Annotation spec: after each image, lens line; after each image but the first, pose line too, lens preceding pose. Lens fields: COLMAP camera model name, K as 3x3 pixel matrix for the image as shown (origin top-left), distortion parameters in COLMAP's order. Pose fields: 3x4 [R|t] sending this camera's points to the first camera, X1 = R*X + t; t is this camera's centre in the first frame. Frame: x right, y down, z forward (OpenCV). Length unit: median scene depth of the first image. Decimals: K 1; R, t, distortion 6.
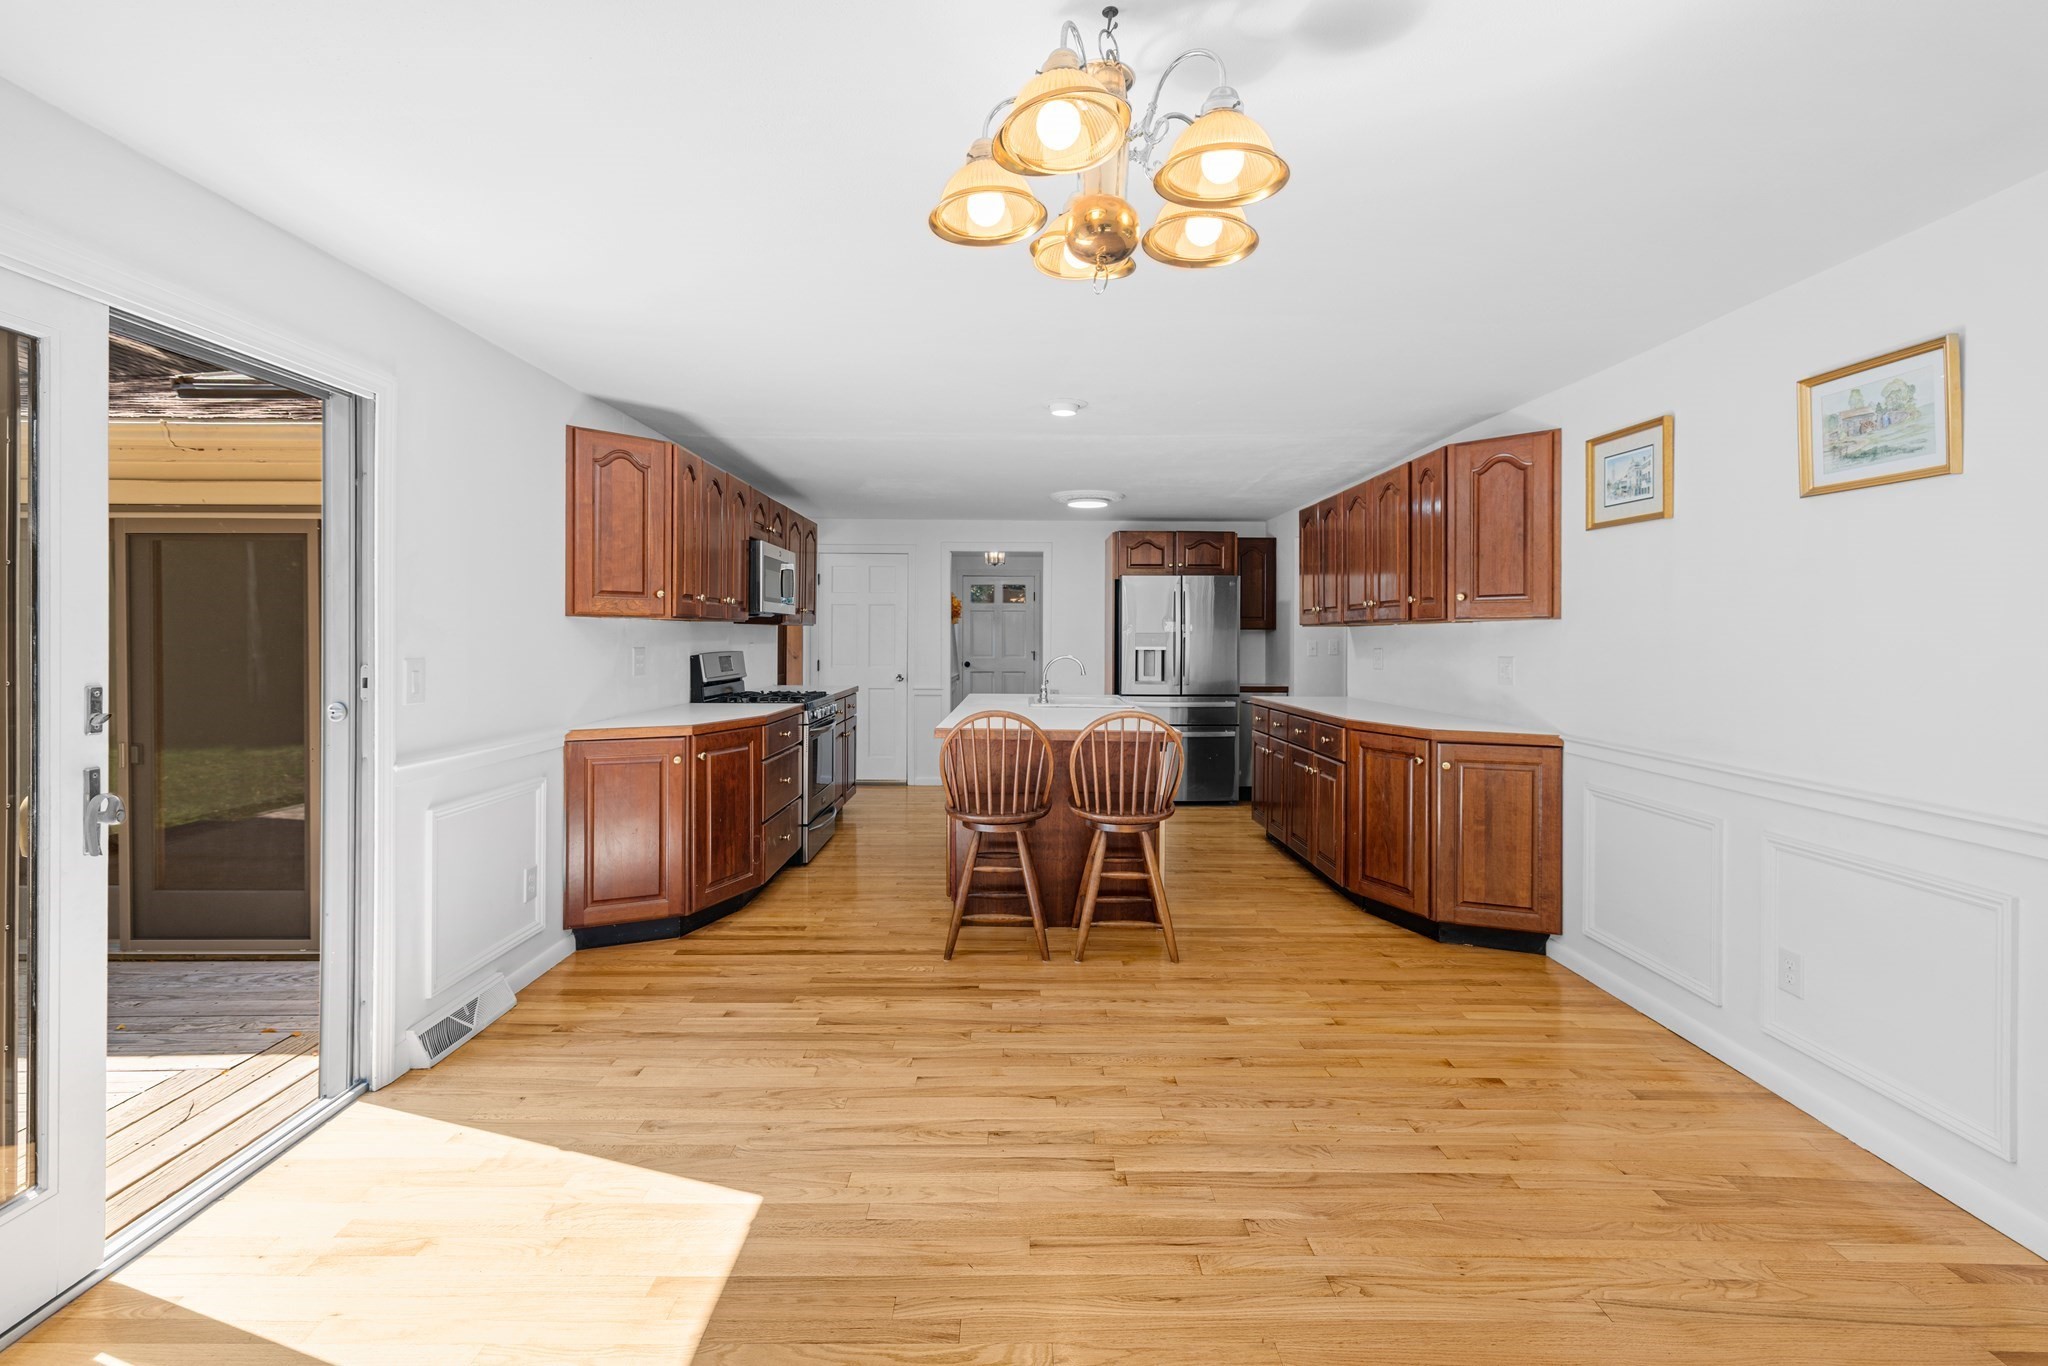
lens RADIAL K [[887.5, 0, 1027.6], [0, 887.5, 639.2], [0, 0, 1]] dist [0.000422, 0.001556]
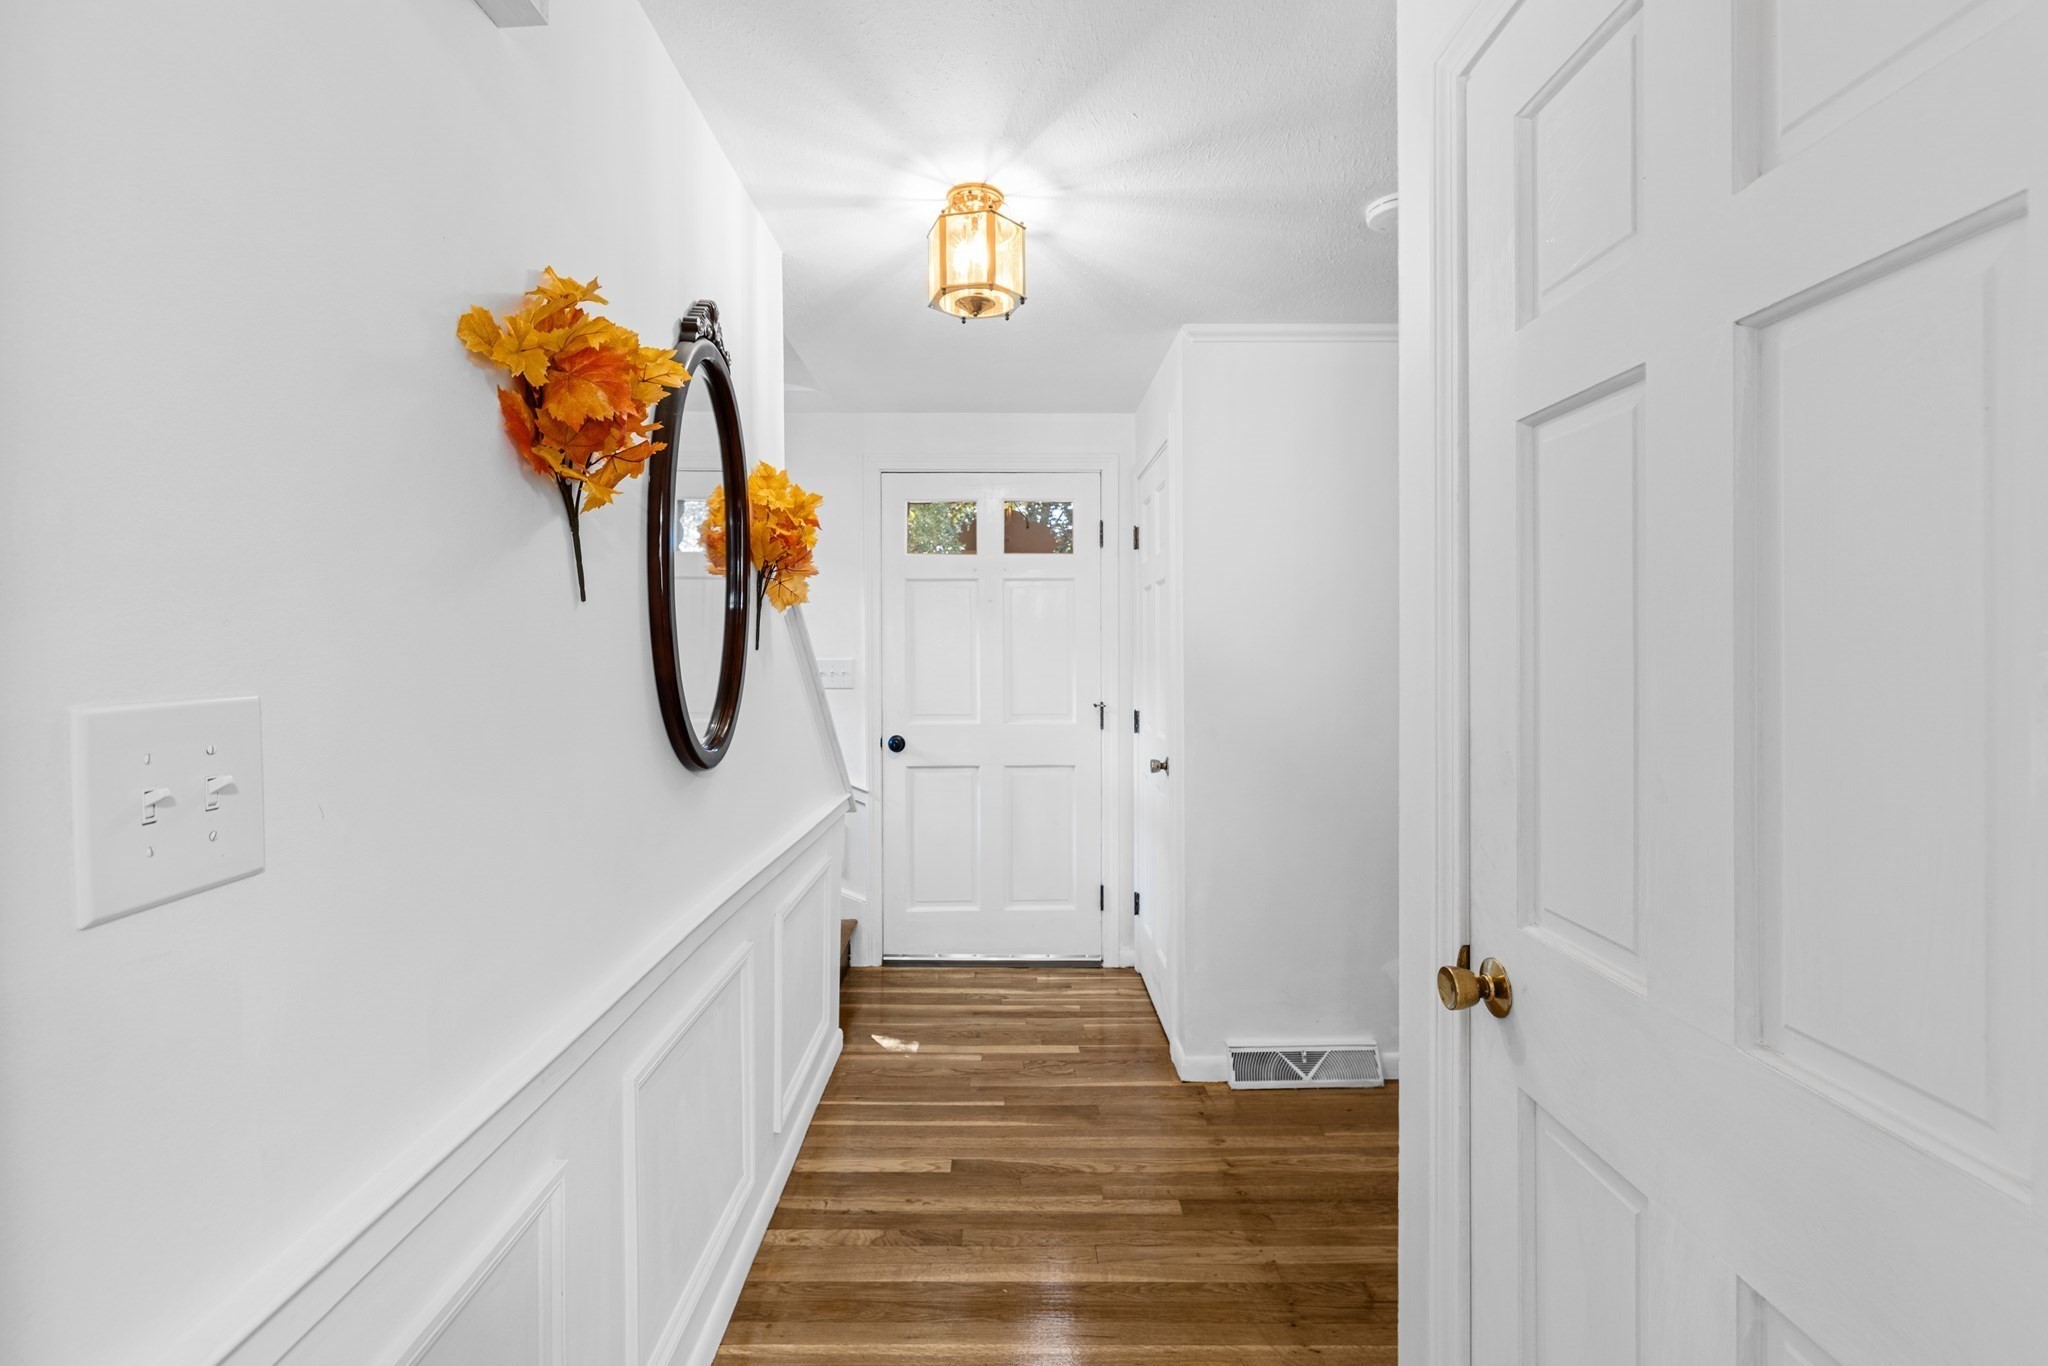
lens RADIAL K [[887.5, 0, 1016.3], [0, 887.5, 665.9], [0, 0, 1]] dist [0.000422, 0.001556]
pose [[0.999987, -0.004403, -0.002445, -0.068641], [0.004436, 0.999897, 0.013648, -0.013433], [0.002384, -0.013659, 0.999904, 2.018105]]
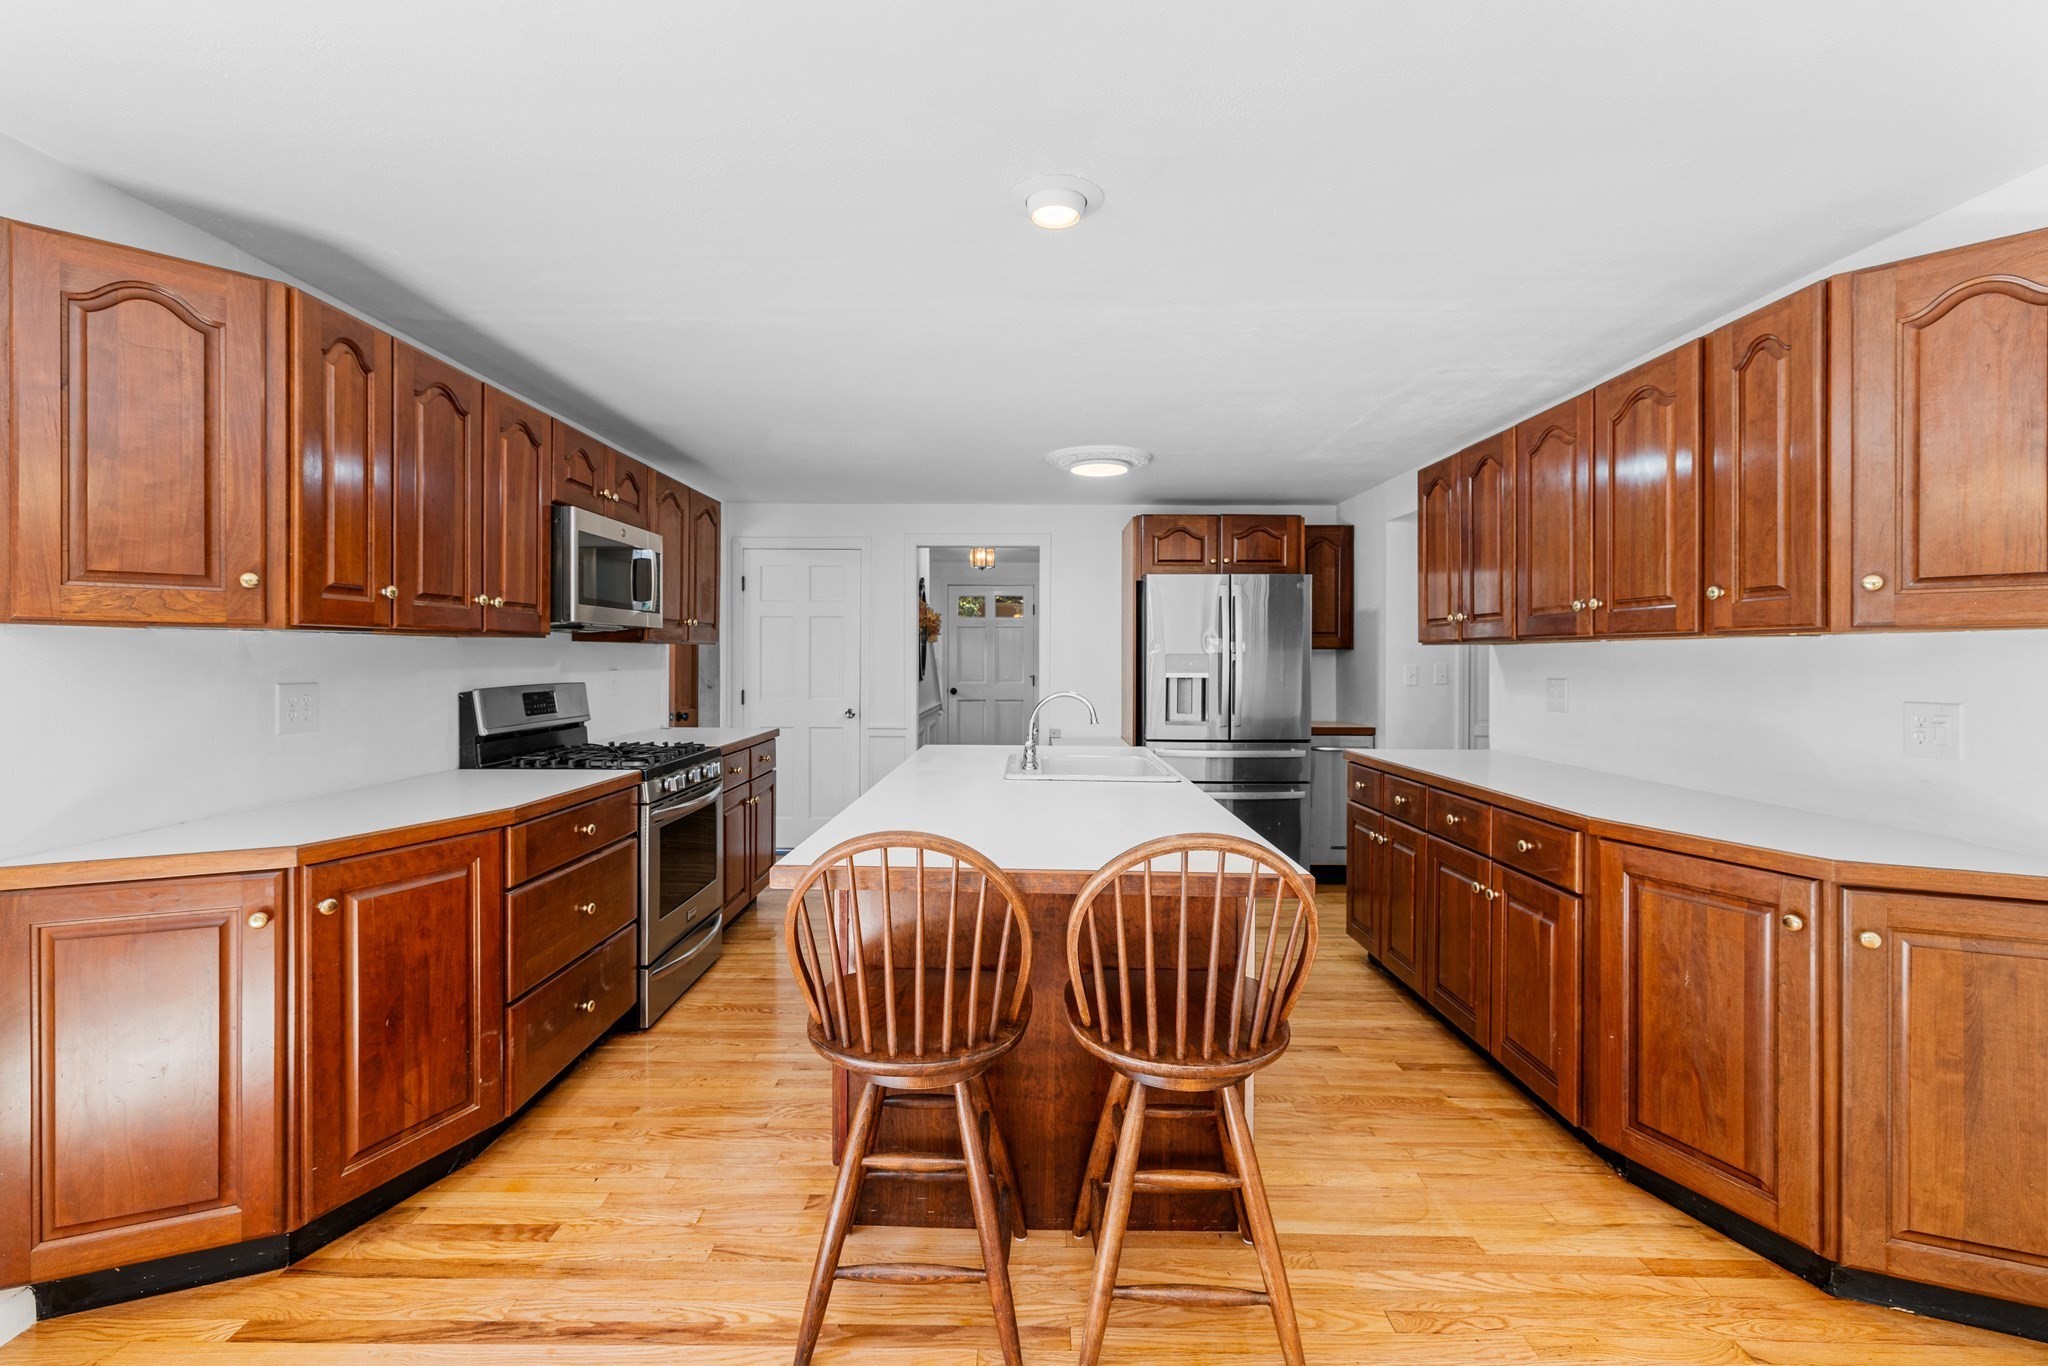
lens RADIAL K [[887.5, 0, 1018.4], [0, 887.5, 658.2], [0, 0, 1]] dist [0.000422, 0.001556]
pose [[0.999801, -0.000856, -0.019930, 0.029151], [0.000843, 0.999999, -0.000691, -0.006072], [0.019930, 0.000674, 0.999801, 0.495174]]
